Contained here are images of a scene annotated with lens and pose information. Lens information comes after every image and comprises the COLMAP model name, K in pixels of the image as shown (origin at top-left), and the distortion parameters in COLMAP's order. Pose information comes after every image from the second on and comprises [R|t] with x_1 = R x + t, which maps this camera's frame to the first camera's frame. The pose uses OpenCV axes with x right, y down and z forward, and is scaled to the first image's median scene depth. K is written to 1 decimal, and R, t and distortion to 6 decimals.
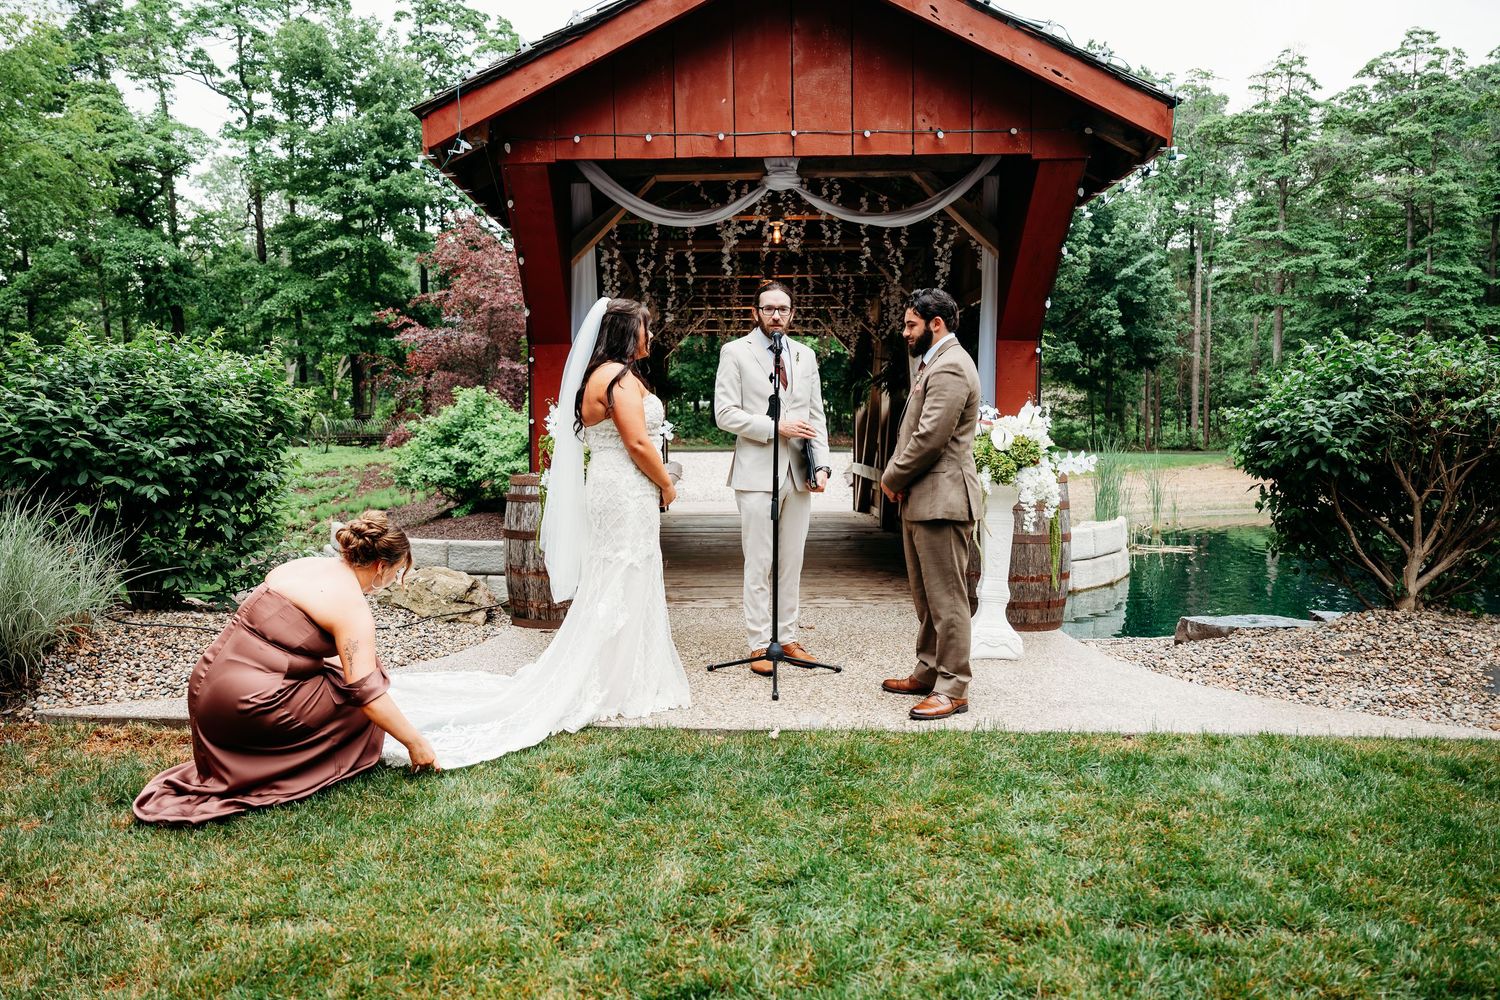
lens RADIAL K [[1000.5, 0, 714.8], [0, 1000.5, 500.5], [0, 0, 1]] dist [-0.011345, 0.005390]
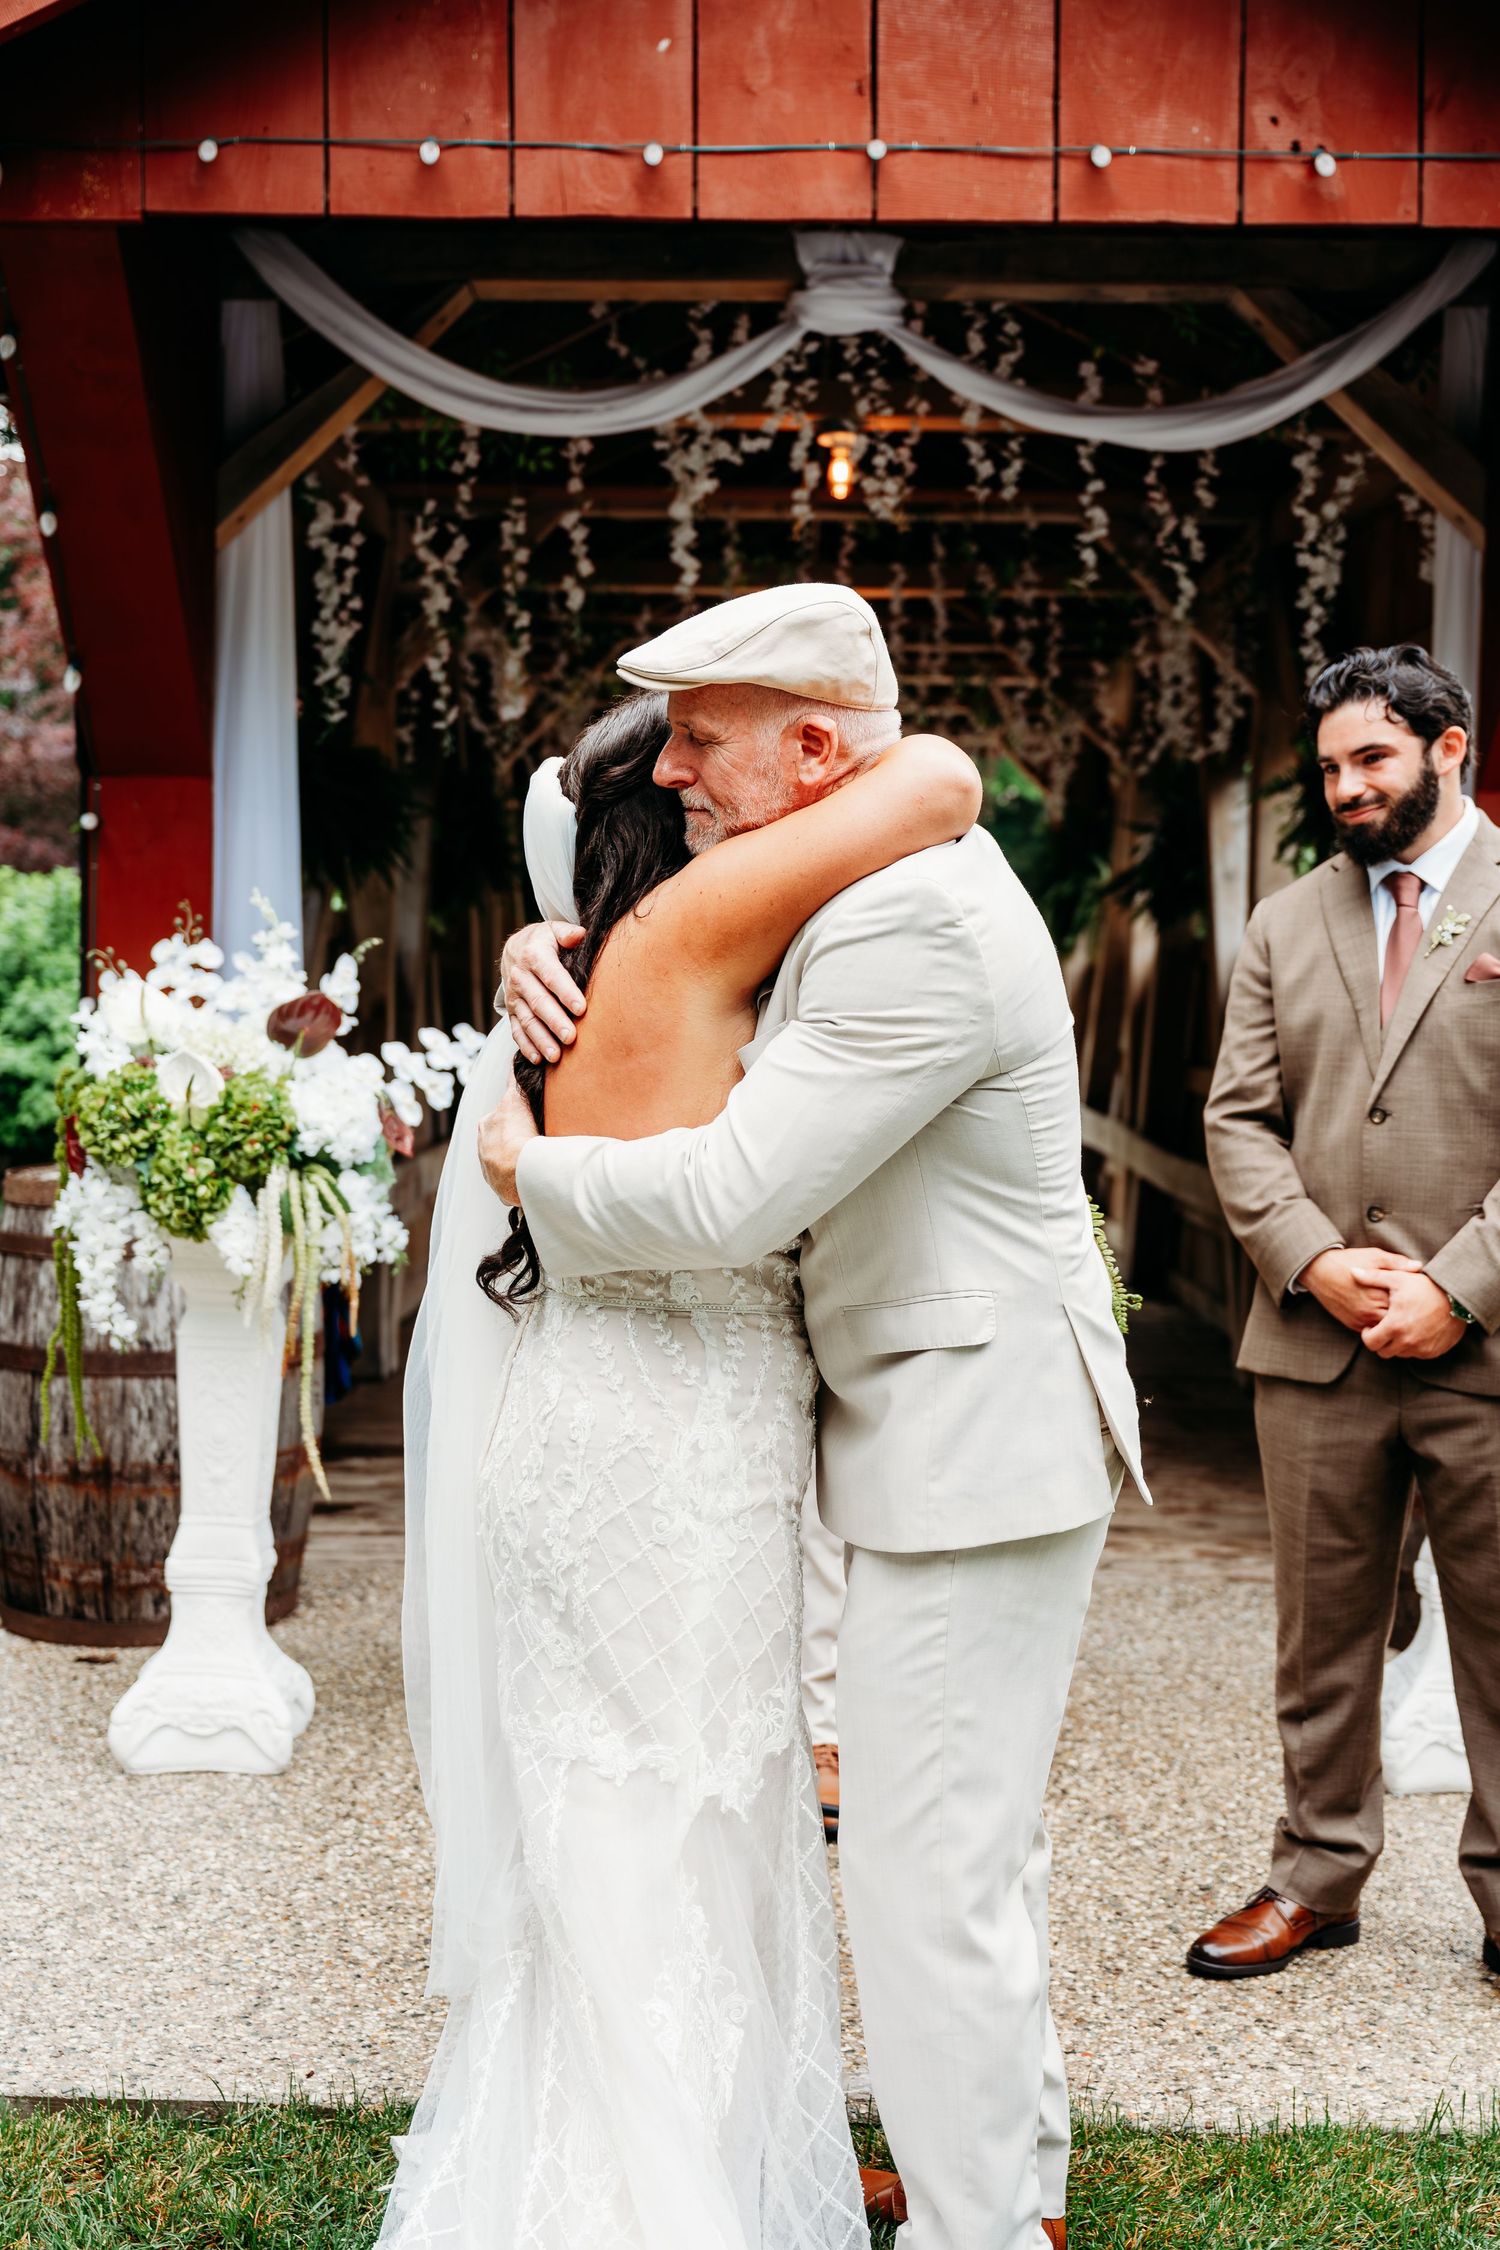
lens RADIAL K [[2519.0, 0, 758.9], [0, 2519.0, 1115.9], [0, 0, 1]] dist [0.016785, 0.000000]
pose [[0.999681, 0.017883, 0.017823, 0.026746], [-0.017582, 0.999703, -0.016899, -0.031991], [-0.018120, 0.016580, 0.999698, 0.153894]]
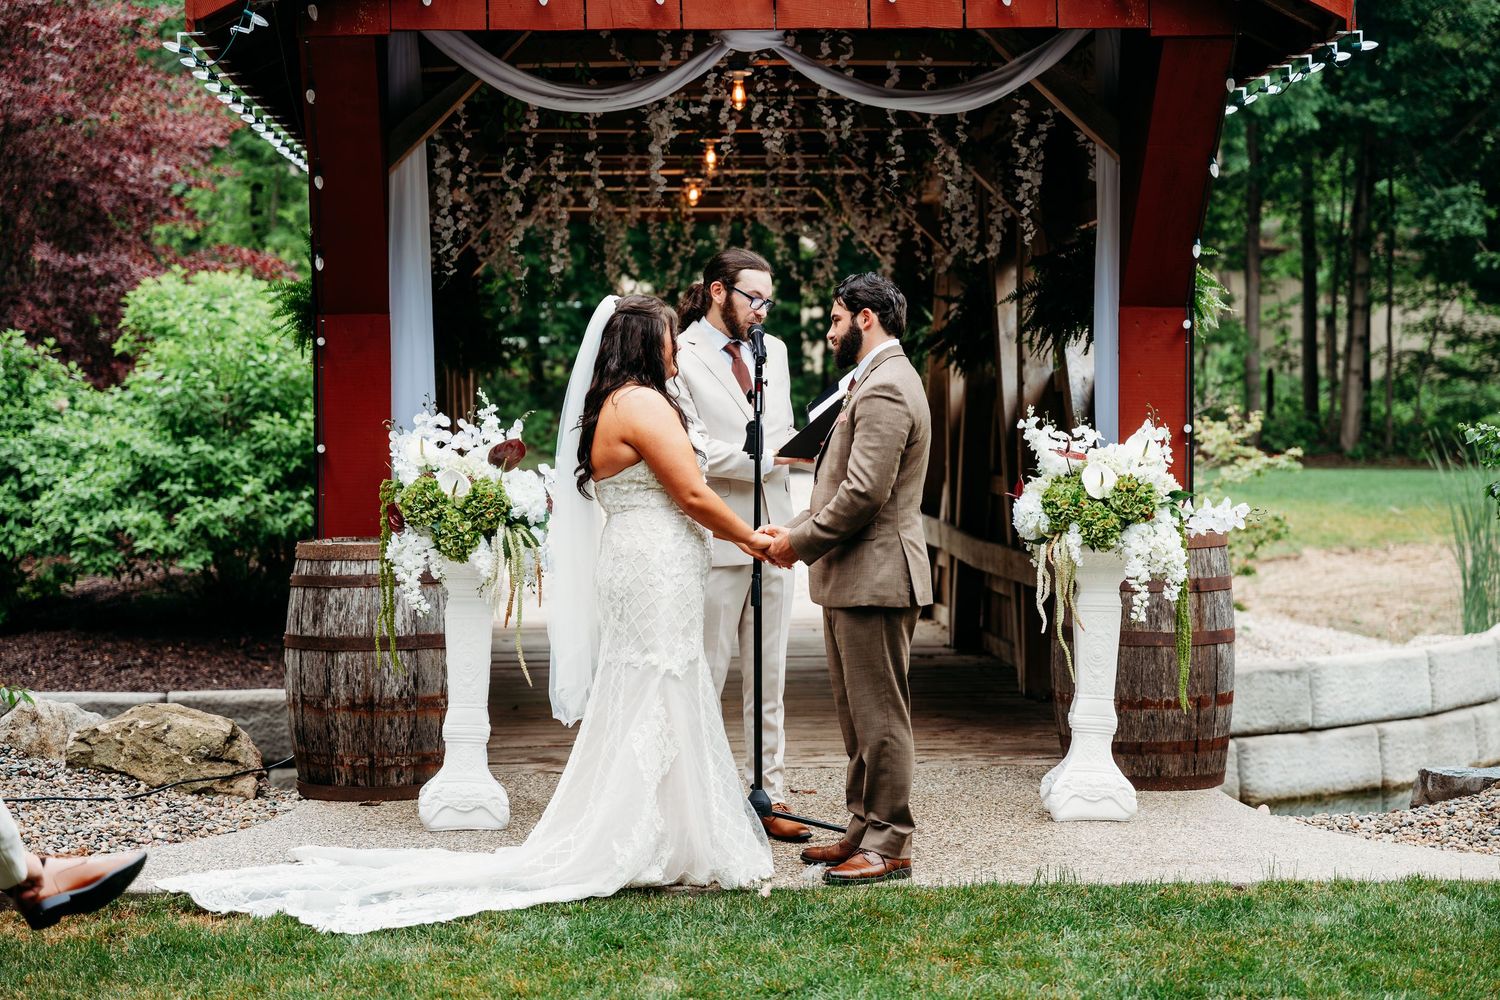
lens RADIAL K [[2889.9, 0, 762.3], [0, 2889.9, 504.1], [0, 0, 1]] dist [0.142610, 0.000000]
pose [[0.996403, -0.007477, 0.084412, -0.071735], [0.010514, 0.999311, -0.035589, 0.014445], [-0.084088, 0.036349, 0.995795, -0.674265]]
